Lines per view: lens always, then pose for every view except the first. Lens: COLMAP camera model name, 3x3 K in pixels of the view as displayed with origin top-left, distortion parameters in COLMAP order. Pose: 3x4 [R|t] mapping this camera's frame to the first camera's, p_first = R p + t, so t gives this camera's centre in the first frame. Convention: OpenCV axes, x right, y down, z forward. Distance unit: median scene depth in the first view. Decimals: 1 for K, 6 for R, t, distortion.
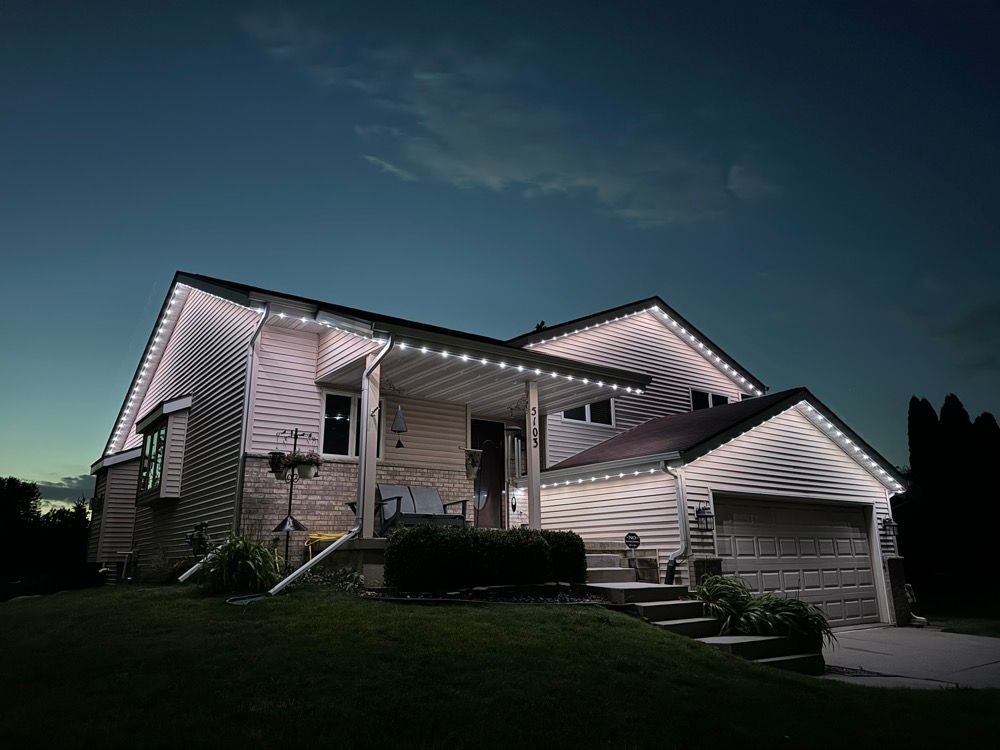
lens RADIAL K [[696.0, 0, 524.9], [0, 696.0, 376.6], [0, 0, 1]] dist [0.101403, -0.120429]
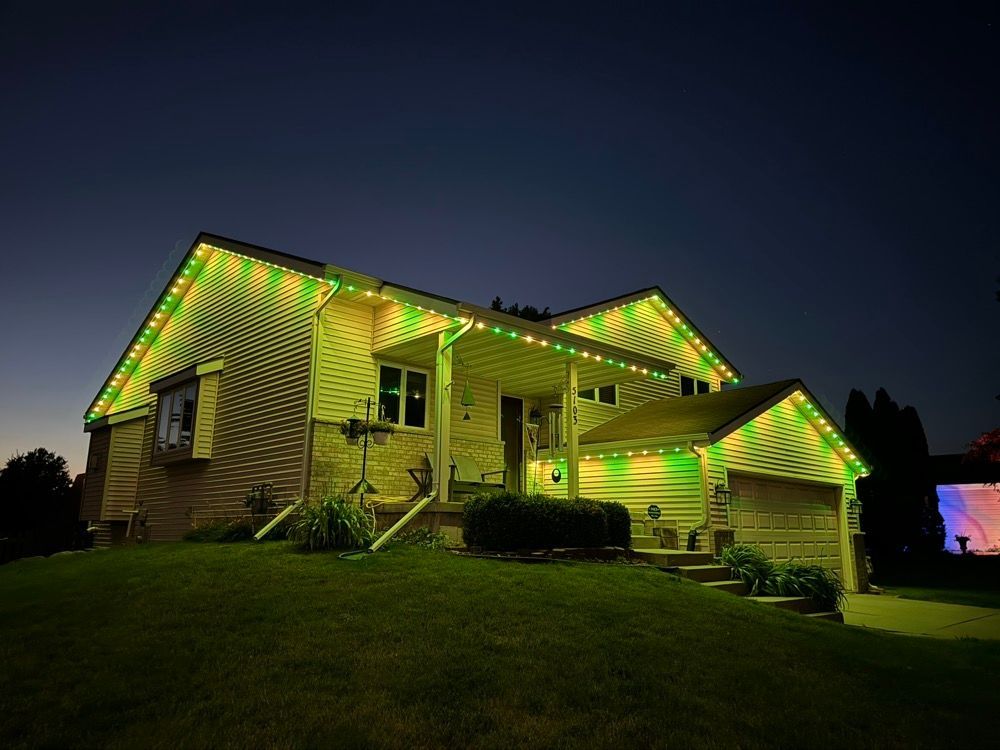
lens RADIAL K [[696.0, 0, 524.9], [0, 696.0, 376.6], [0, 0, 1]] dist [0.101403, -0.120429]
pose [[0.992234, 0.047515, 0.114952, -0.187339], [-0.051759, 0.998073, 0.034222, -0.004961], [-0.113104, -0.039906, 0.992781, -0.059668]]
